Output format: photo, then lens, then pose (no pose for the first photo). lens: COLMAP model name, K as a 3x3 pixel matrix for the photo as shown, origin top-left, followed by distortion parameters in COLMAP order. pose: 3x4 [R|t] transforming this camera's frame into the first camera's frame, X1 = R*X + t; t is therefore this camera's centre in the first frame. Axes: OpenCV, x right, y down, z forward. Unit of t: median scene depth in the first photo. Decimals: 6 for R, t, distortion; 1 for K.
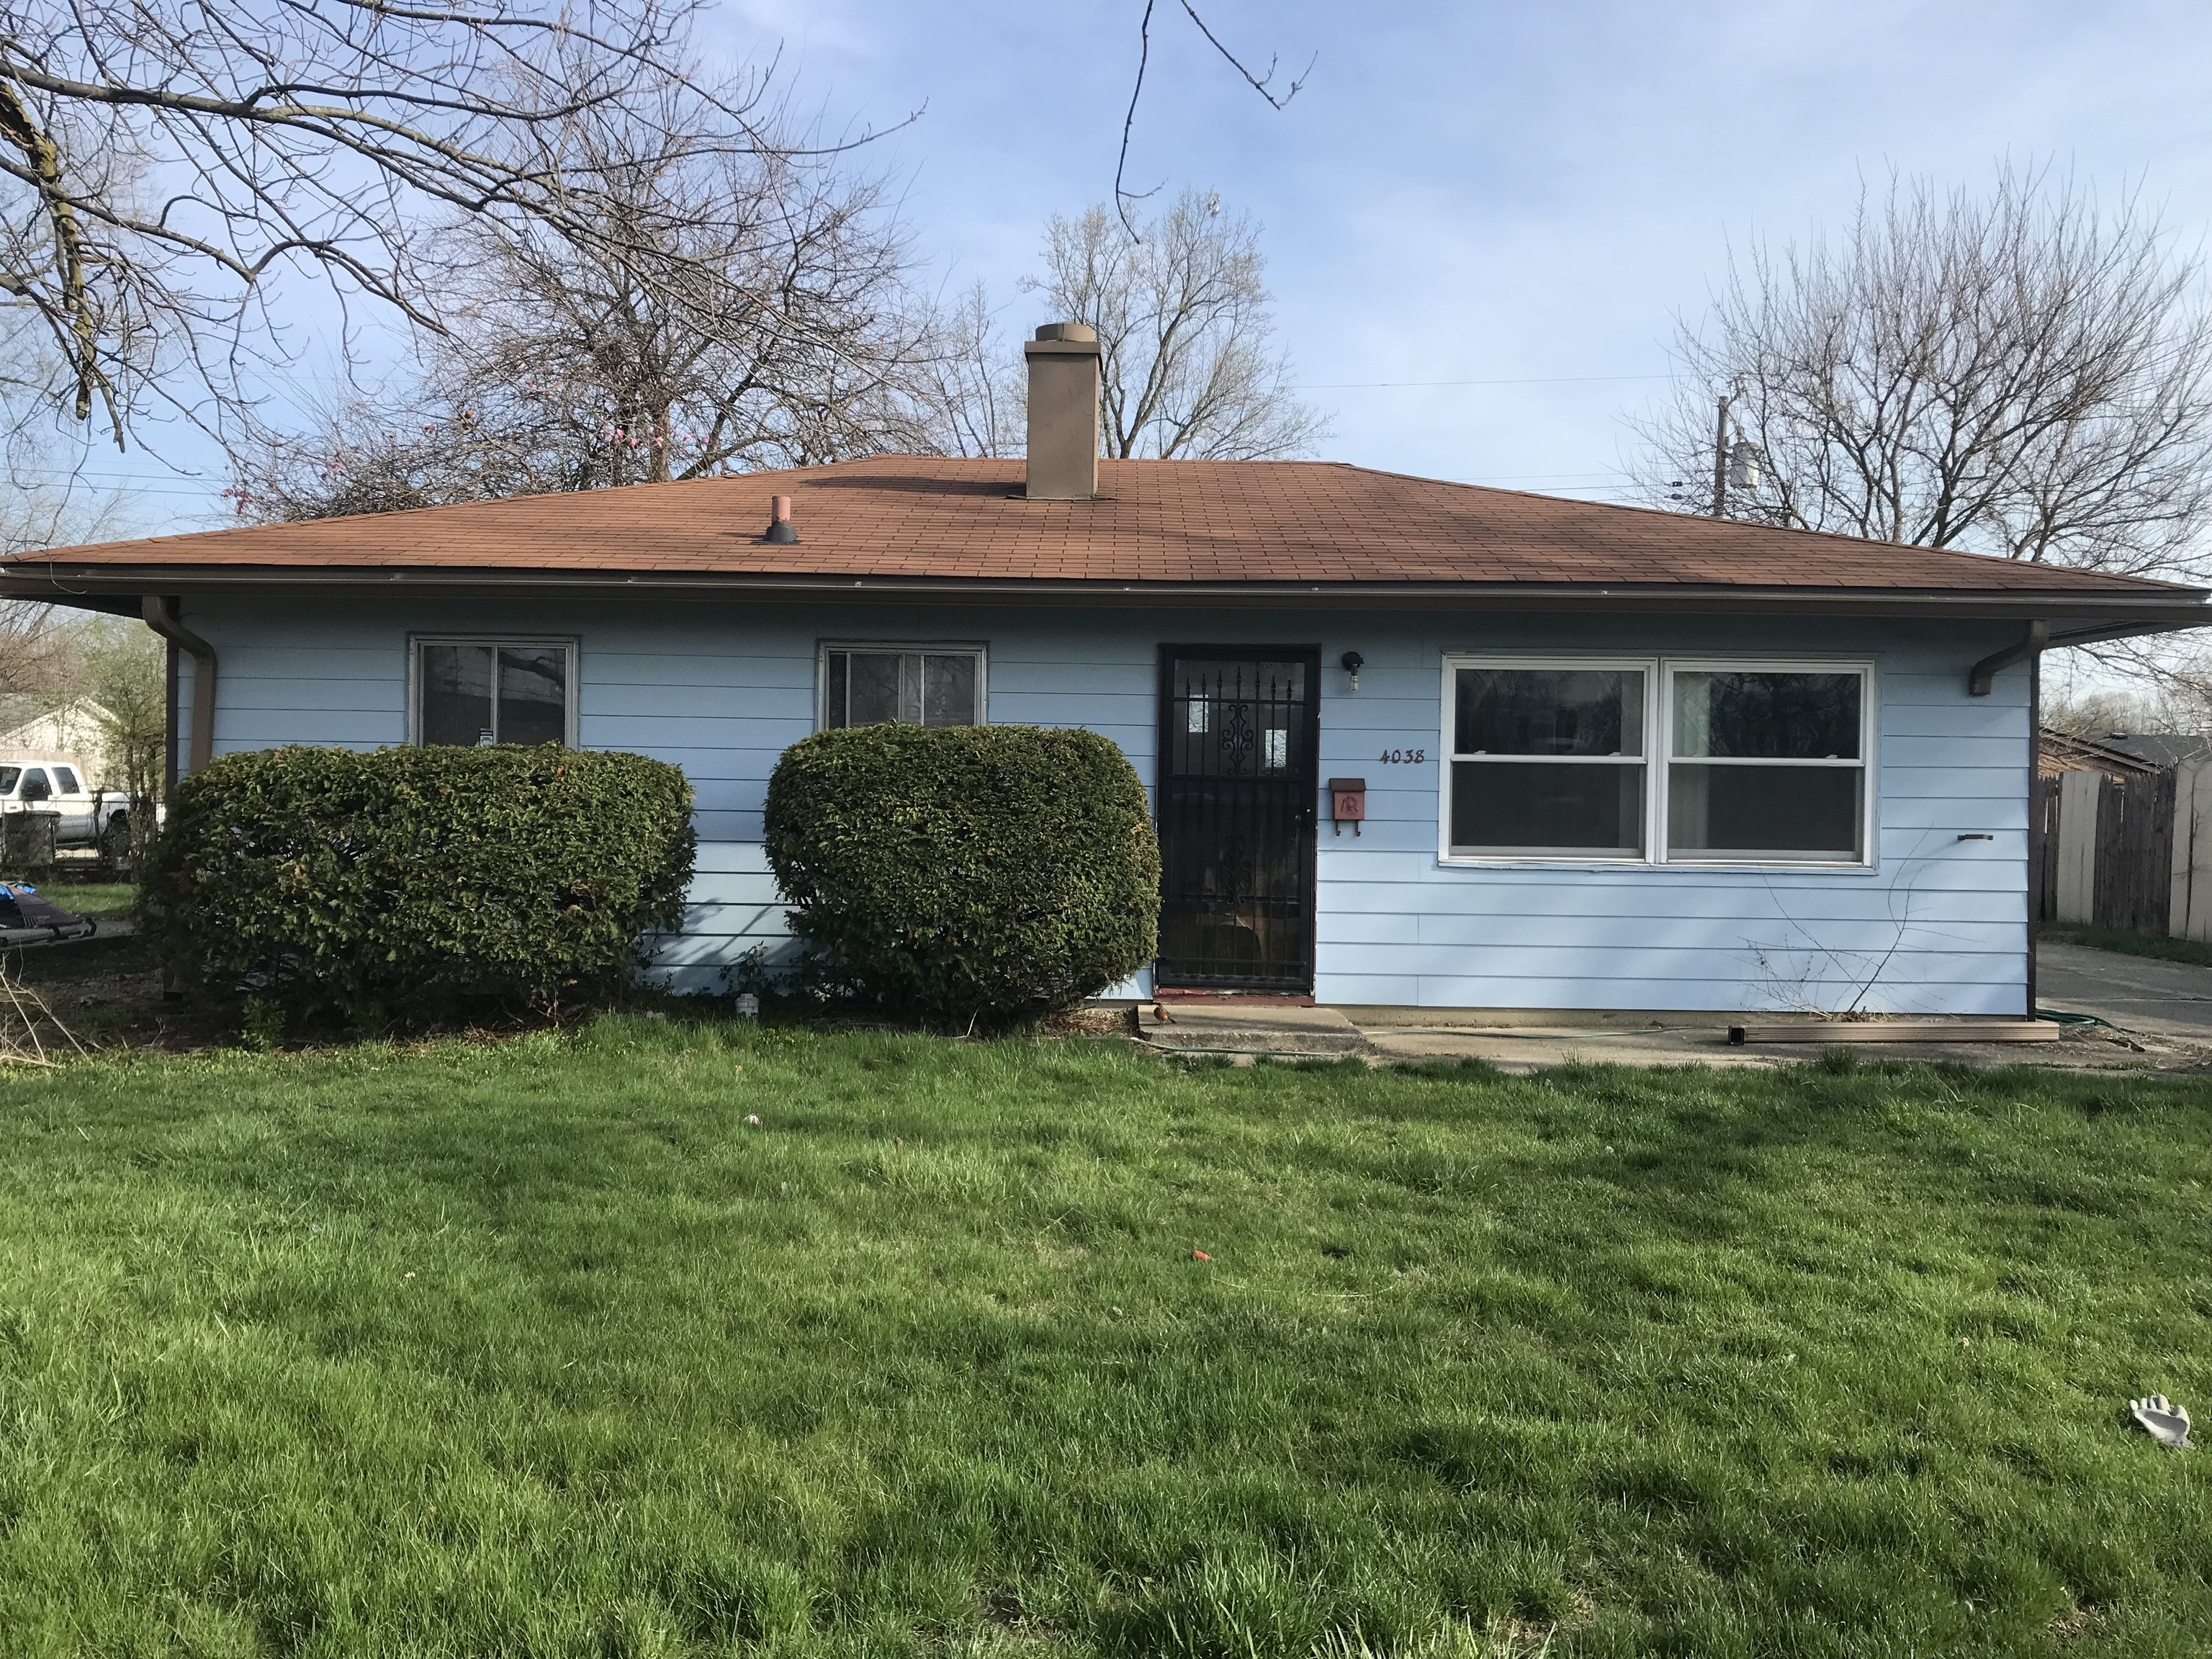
lens RADIAL K [[1835.0, 0, 1106.0], [0, 1835.0, 829.5], [0, 0, 1]] dist [0.031797, -0.006161]
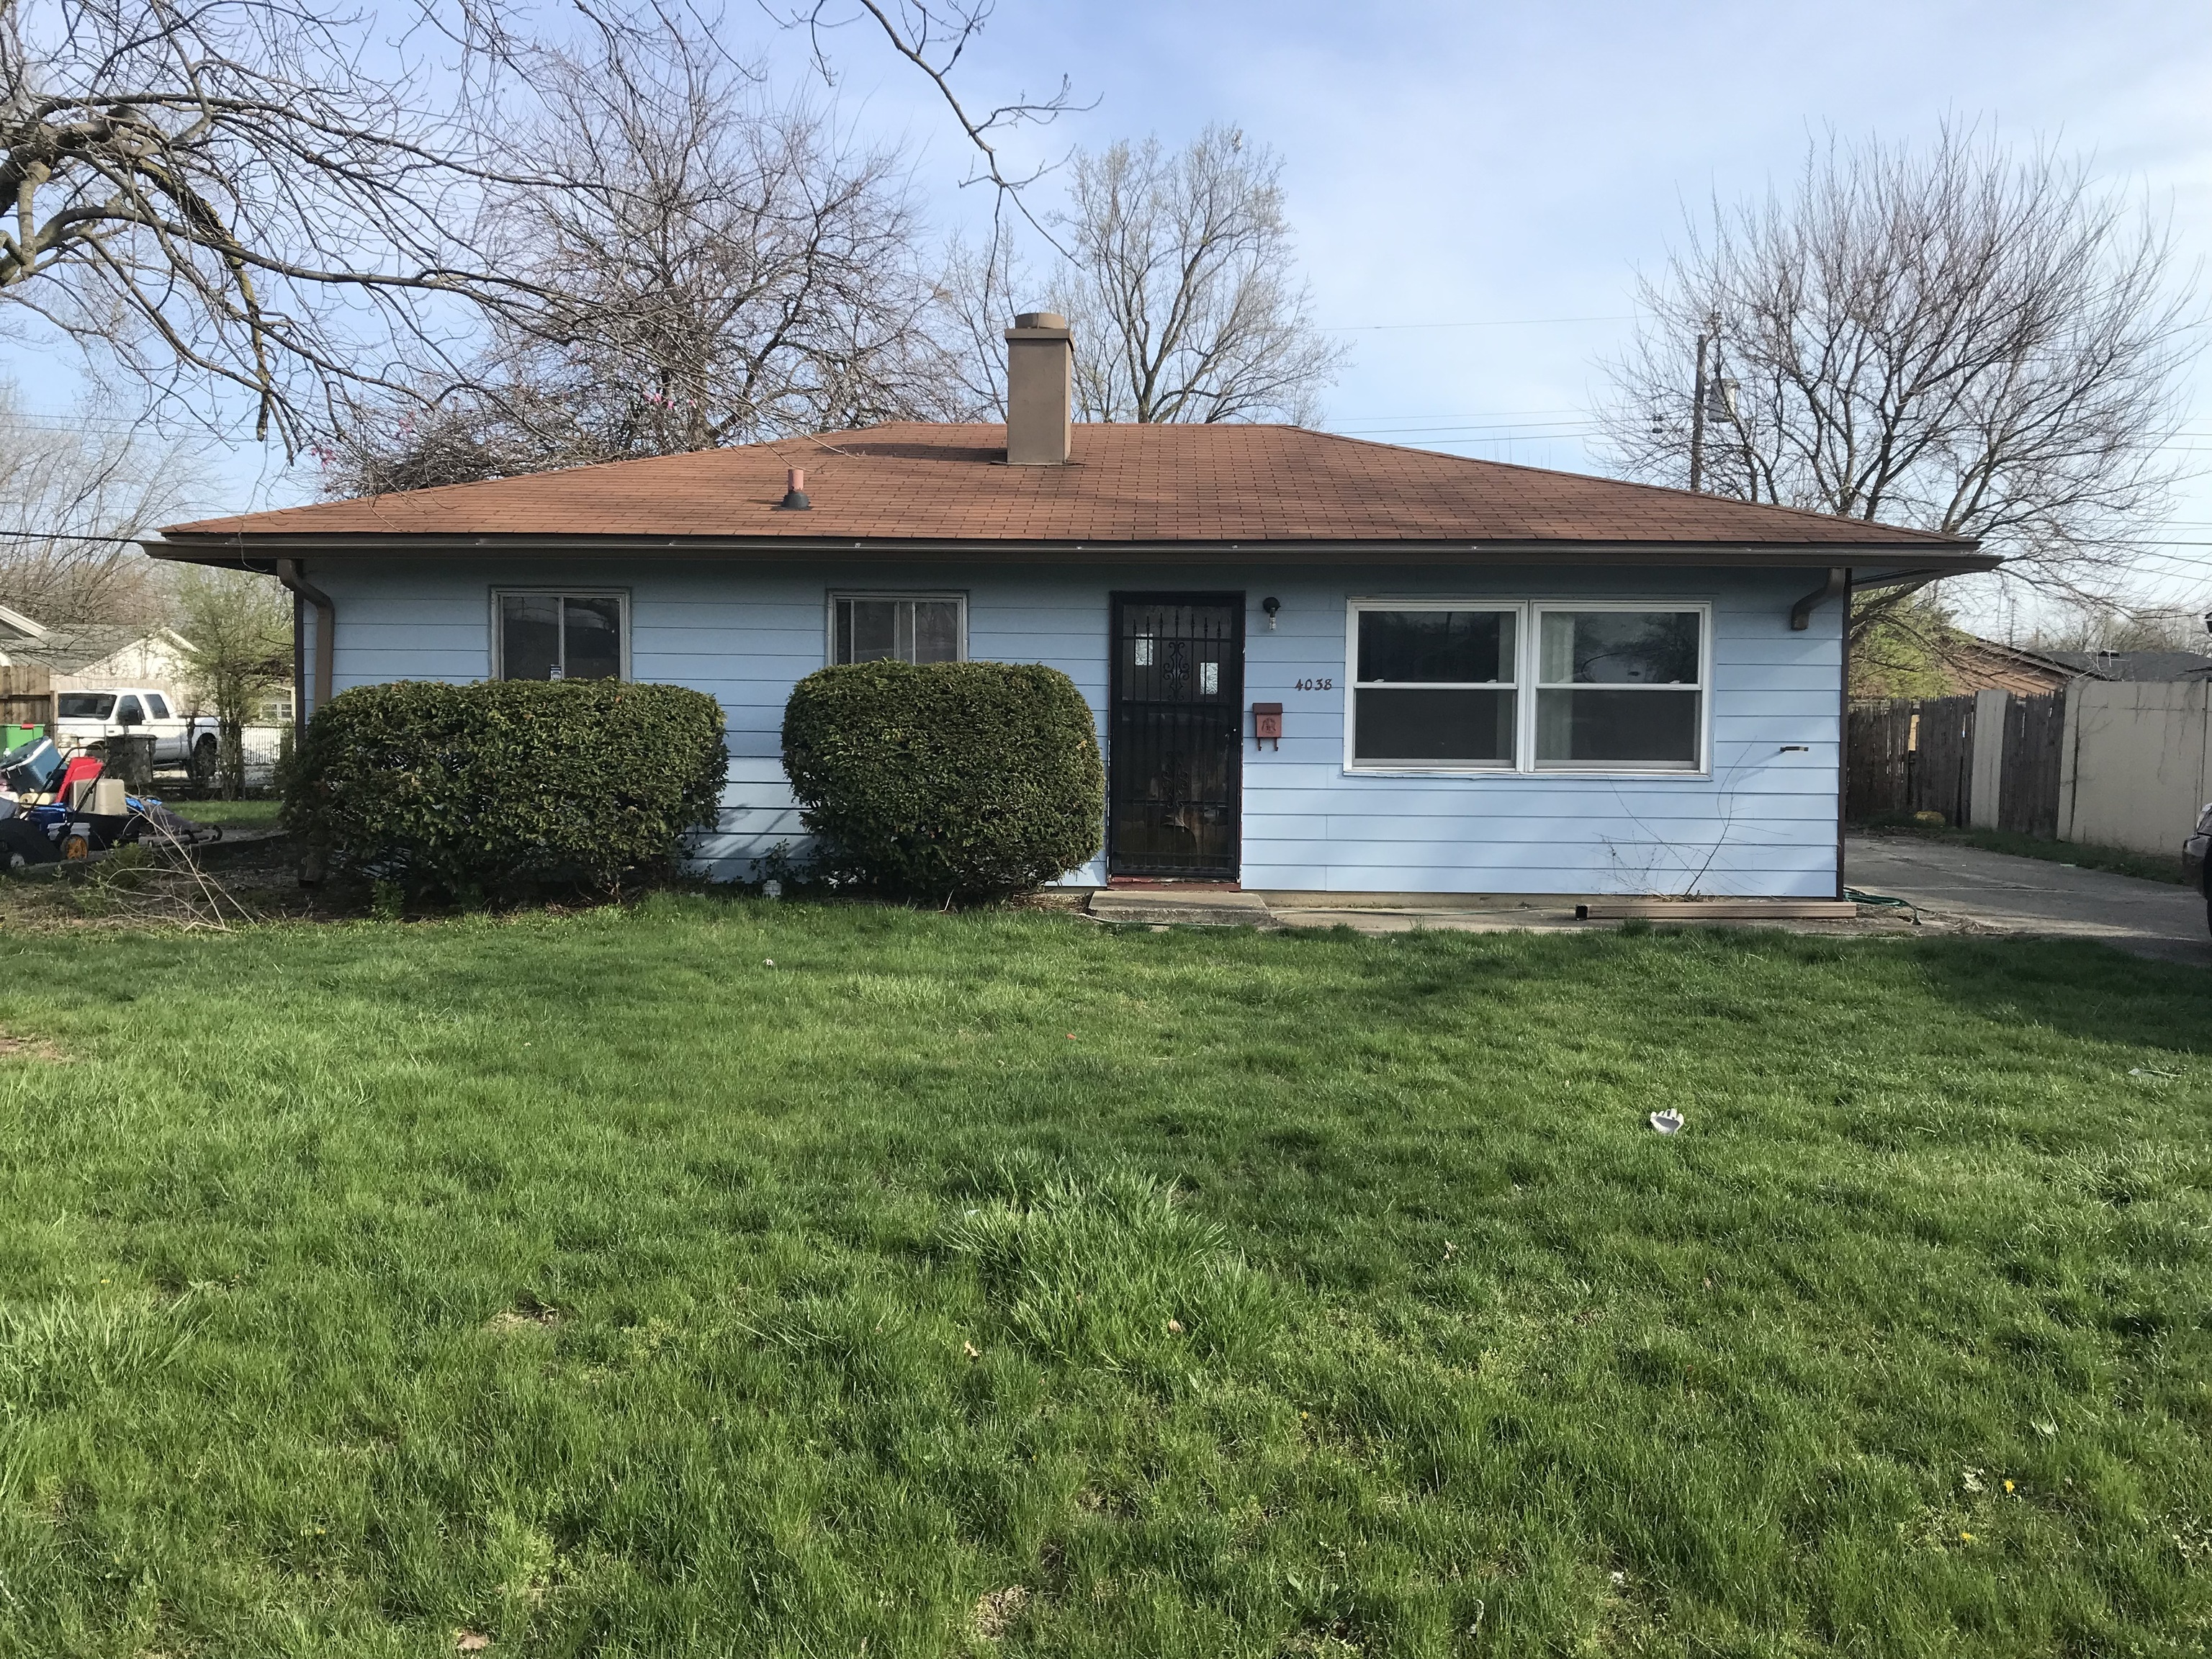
lens RADIAL K [[1751.9, 0, 1106.0], [0, 1751.9, 829.5], [0, 0, 1]] dist [0.076469, -0.080481]
pose [[0.999877, -0.003625, -0.015238, 0.043543], [0.004312, 0.998963, 0.045335, 0.002604], [0.015058, -0.045395, 0.998856, -0.159636]]
